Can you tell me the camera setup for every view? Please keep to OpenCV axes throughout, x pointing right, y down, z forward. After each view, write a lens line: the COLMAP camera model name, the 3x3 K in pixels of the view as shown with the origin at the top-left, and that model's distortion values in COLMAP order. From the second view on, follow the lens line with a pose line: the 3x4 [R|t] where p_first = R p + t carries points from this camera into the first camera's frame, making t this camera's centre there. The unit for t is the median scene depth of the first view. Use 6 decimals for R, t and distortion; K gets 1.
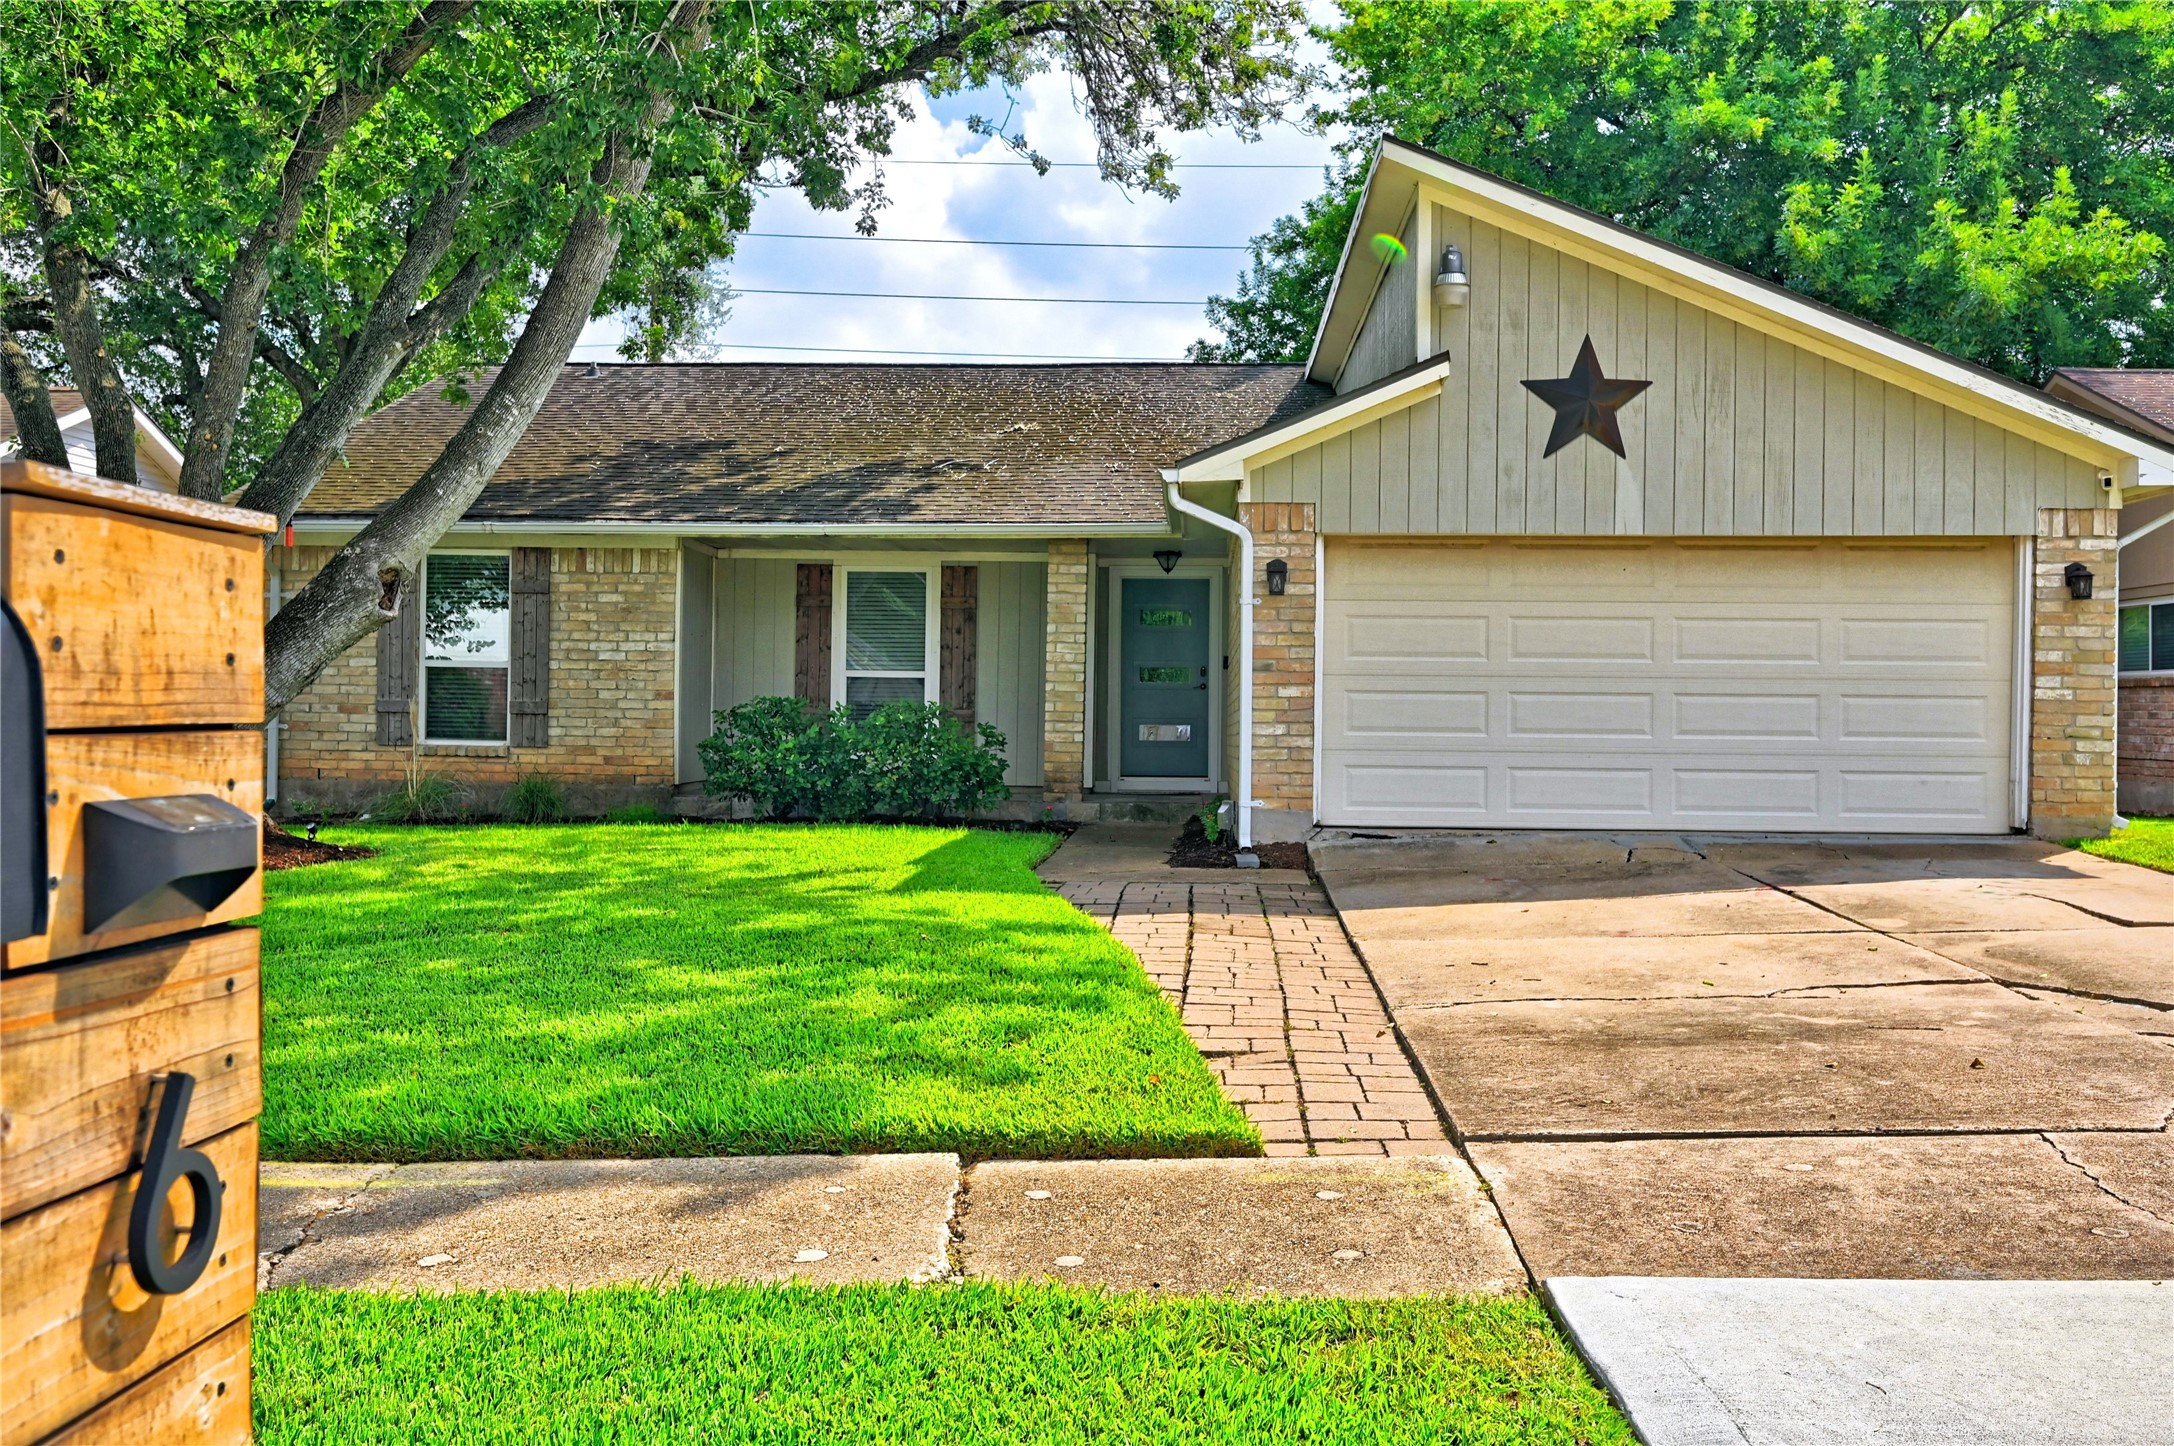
lens RADIAL K [[1869.3, 0, 1087.9], [0, 1869.3, 729.9], [0, 0, 1]] dist [0.016482, -0.001844]
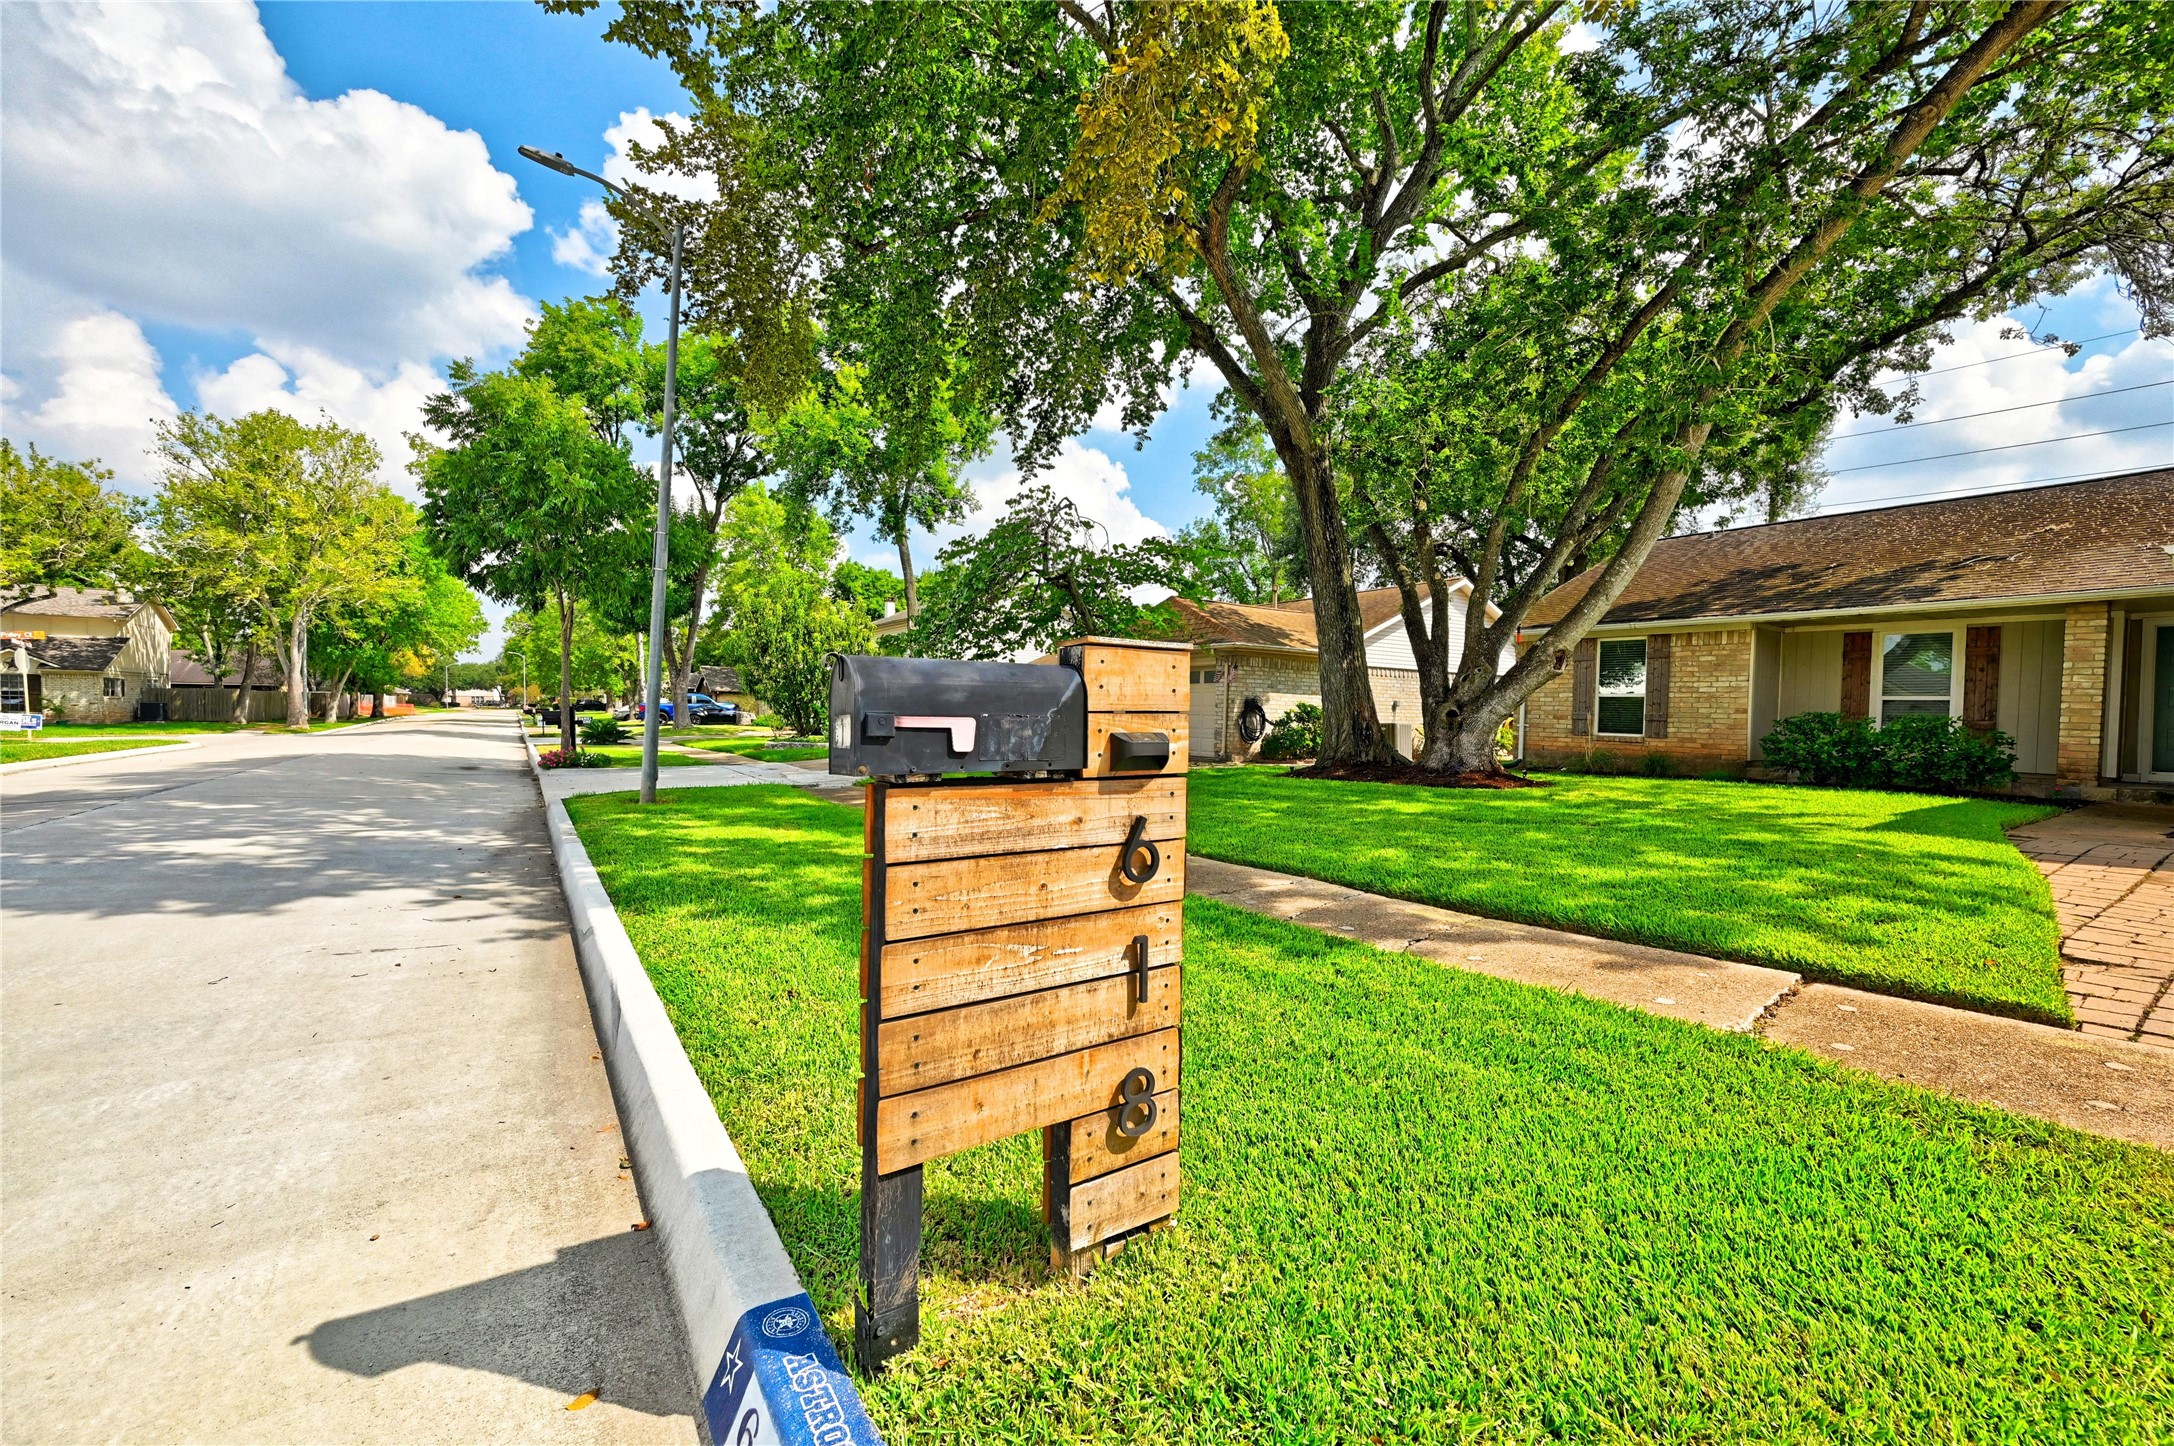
lens RADIAL K [[850.0, 0, 1087.4], [0, 850.0, 725.2], [0, 0, 1]] dist [-0.002685, 0.000598]
pose [[0.612907, 0.015578, -0.790002, 0.046435], [-0.017078, 0.999833, 0.006466, 0.001046], [0.789971, 0.009529, 0.613071, 0.000692]]
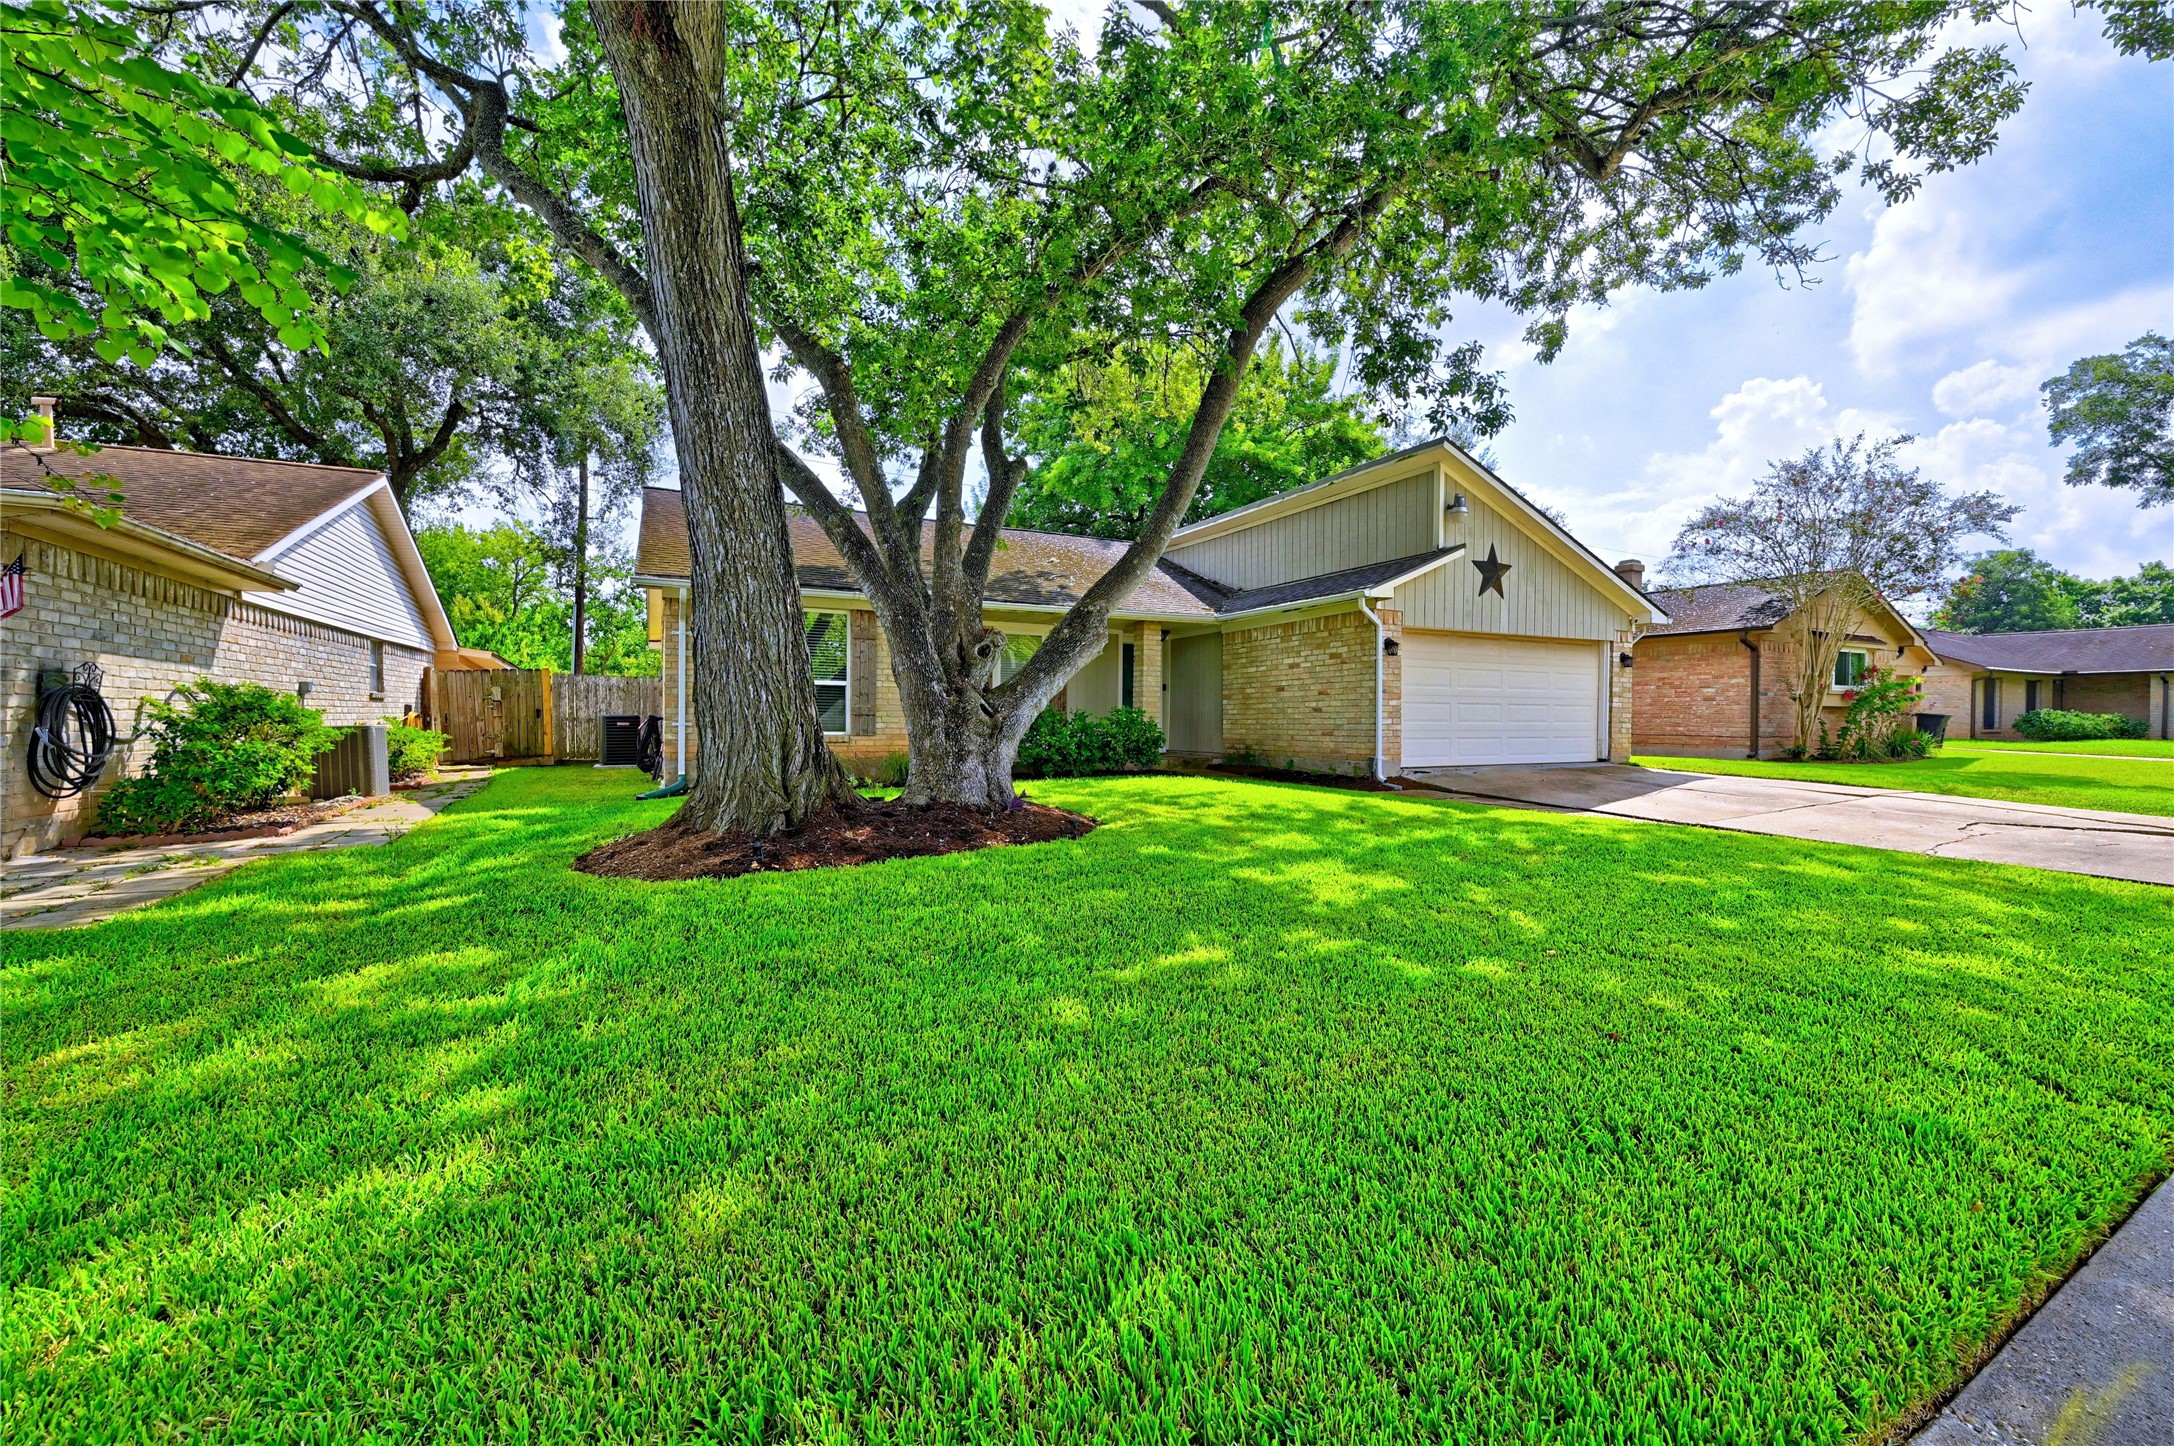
lens RADIAL K [[850.0, 0, 1083.7], [0, 850.0, 717.2], [0, 0, 1]] dist [-0.002685, 0.000598]
pose [[0.866568, -0.006681, 0.499014, -0.678765], [0.005541, 0.999978, 0.003765, -0.010960], [-0.499027, -0.000497, 0.866586, 0.386810]]
